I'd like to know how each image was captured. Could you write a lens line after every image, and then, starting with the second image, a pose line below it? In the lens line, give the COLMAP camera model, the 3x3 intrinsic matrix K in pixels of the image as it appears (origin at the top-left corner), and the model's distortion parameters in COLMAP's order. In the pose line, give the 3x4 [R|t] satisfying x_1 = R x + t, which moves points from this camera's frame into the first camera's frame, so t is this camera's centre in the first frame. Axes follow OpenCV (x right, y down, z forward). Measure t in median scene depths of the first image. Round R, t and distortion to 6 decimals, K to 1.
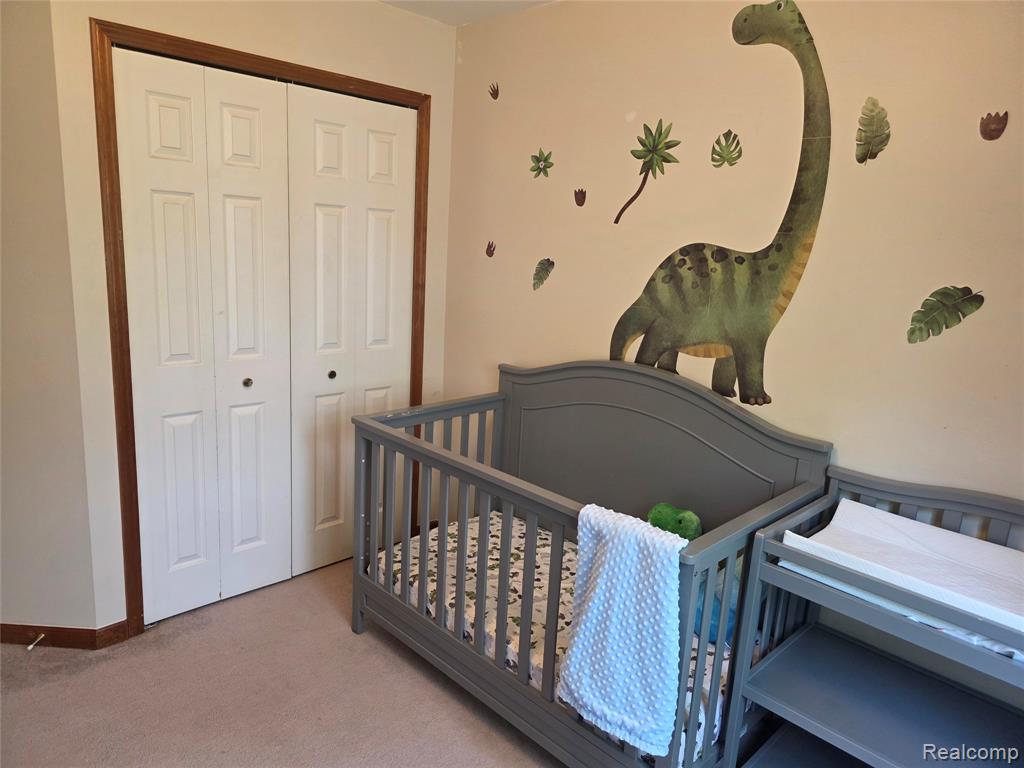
lens RADIAL K [[684.6, 0, 512.5], [0, 684.6, 383.5], [0, 0, 1]] dist [0.005266, -0.002562]
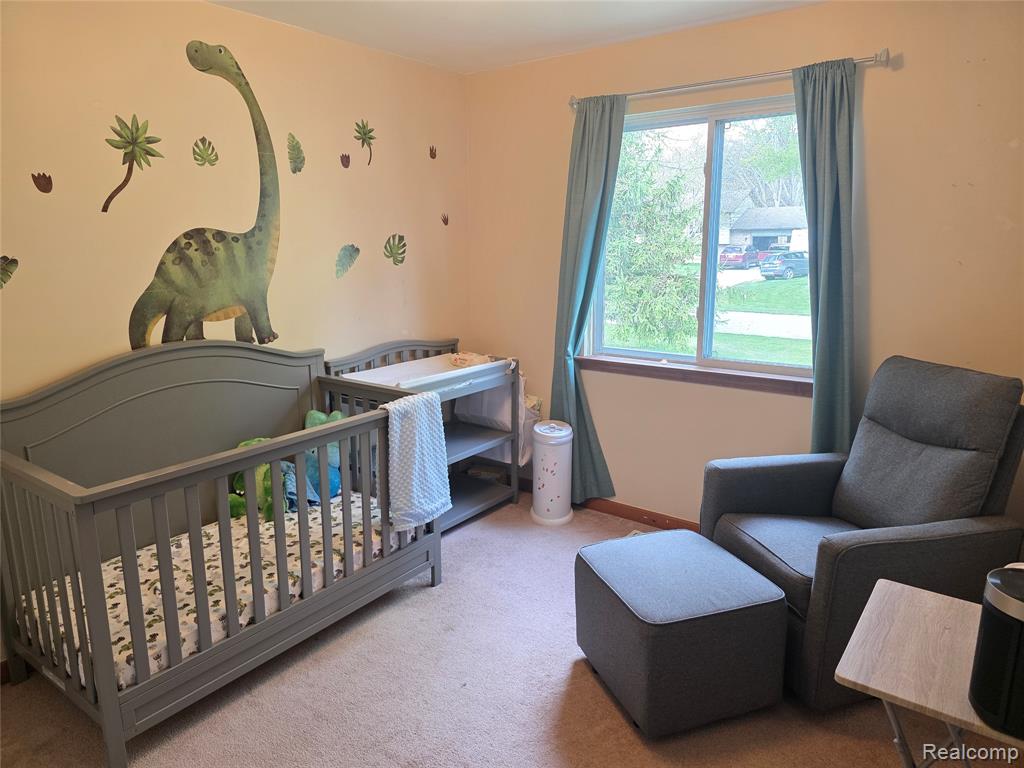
lens RADIAL K [[684.6, 0, 513.0], [0, 684.6, 379.7], [0, 0, 1]] dist [0.005266, -0.002562]
pose [[-0.145842, -0.249032, 0.957452, -1.021080], [0.217710, 0.935996, 0.276613, -0.167727], [-0.965056, 0.248788, -0.082291, 0.631044]]
